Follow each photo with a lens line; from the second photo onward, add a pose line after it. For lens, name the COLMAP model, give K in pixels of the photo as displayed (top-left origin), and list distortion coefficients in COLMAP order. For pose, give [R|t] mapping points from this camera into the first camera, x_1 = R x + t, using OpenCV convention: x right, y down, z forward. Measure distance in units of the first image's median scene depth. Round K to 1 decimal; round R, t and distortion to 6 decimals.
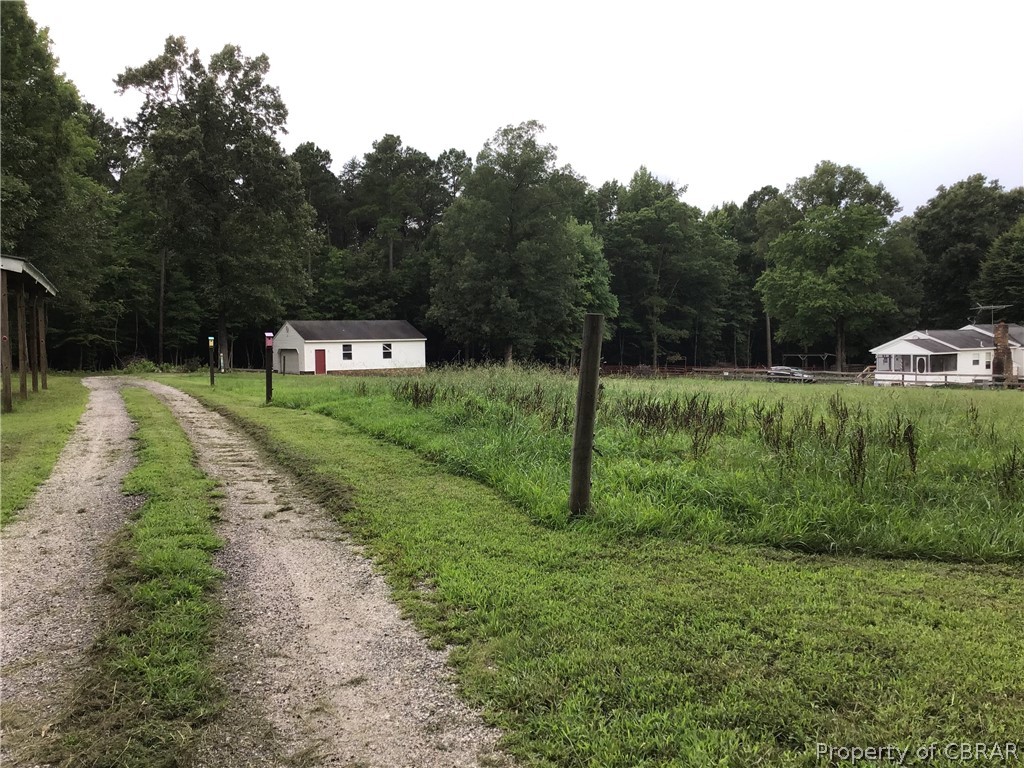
lens RADIAL K [[918.9, 0, 511.8], [0, 918.9, 383.1], [0, 0, 1]] dist [0.012773, 0.002567]
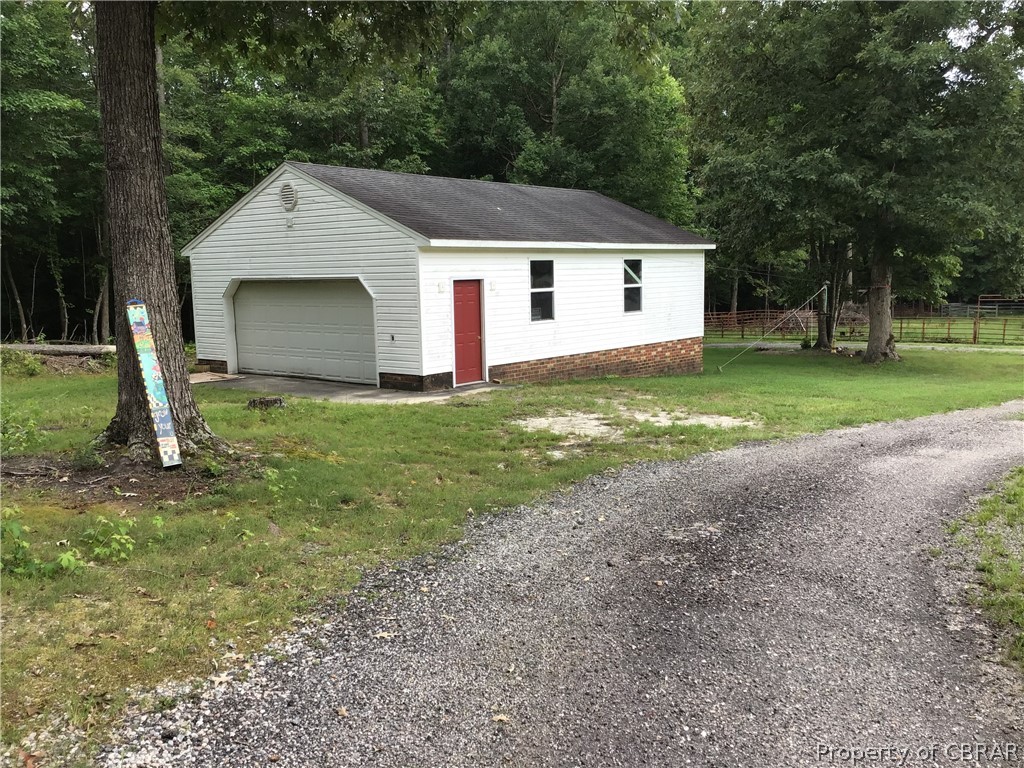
lens RADIAL K [[918.9, 0, 512.6], [0, 918.9, 384.4], [0, 0, 1]] dist [0.012773, 0.002567]
pose [[0.957511, -0.033947, 0.286392, -0.262571], [0.013084, 0.997139, 0.074450, -0.026602], [-0.288100, -0.067540, 0.955215, 0.755513]]
